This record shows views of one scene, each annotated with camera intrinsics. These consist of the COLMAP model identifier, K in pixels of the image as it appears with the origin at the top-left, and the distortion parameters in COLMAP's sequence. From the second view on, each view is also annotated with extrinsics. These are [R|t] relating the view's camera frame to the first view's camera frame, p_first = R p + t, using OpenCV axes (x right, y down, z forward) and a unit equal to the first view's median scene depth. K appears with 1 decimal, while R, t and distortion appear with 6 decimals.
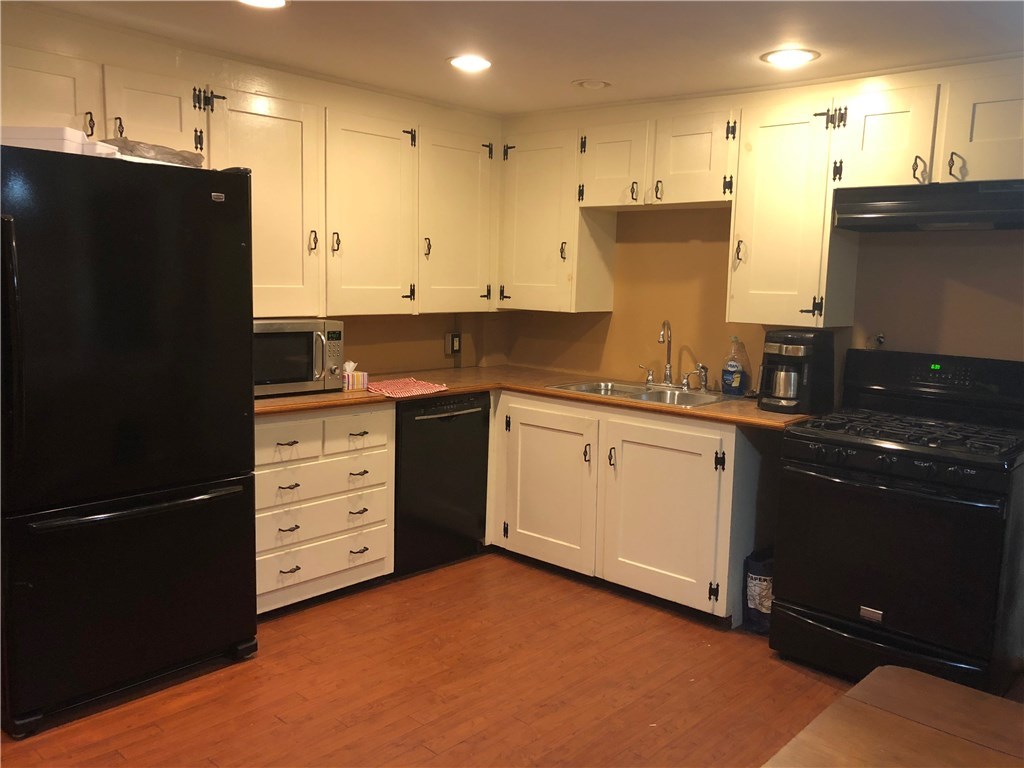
lens RADIAL K [[855.0, 0, 509.6], [0, 855.0, 379.3], [0, 0, 1]] dist [0.049167, -0.030171]
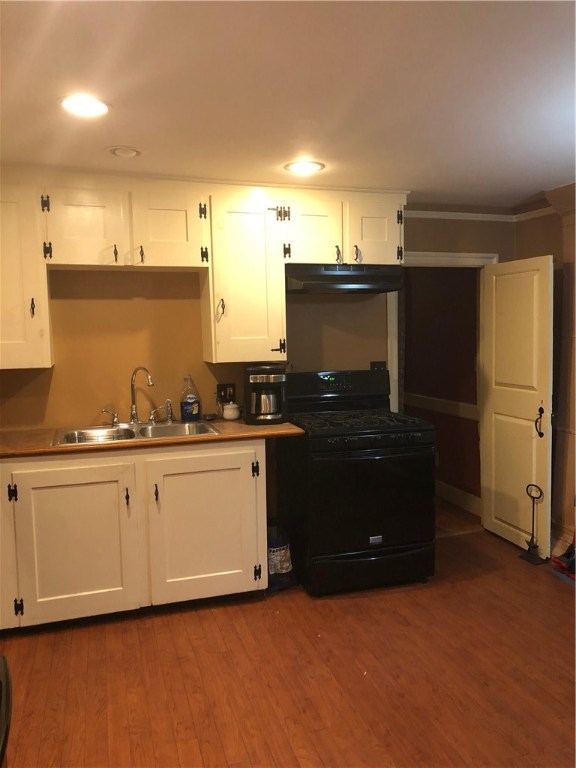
lens RADIAL K [[641.3, 0, 290.0], [0, 641.3, 386.3], [0, 0, 1]] dist [0.049167, -0.030171]
pose [[0.495448, -0.113412, 0.861202, -0.521302], [0.135193, 0.989426, 0.052522, -0.068849], [-0.858052, 0.090407, 0.505542, 0.440970]]
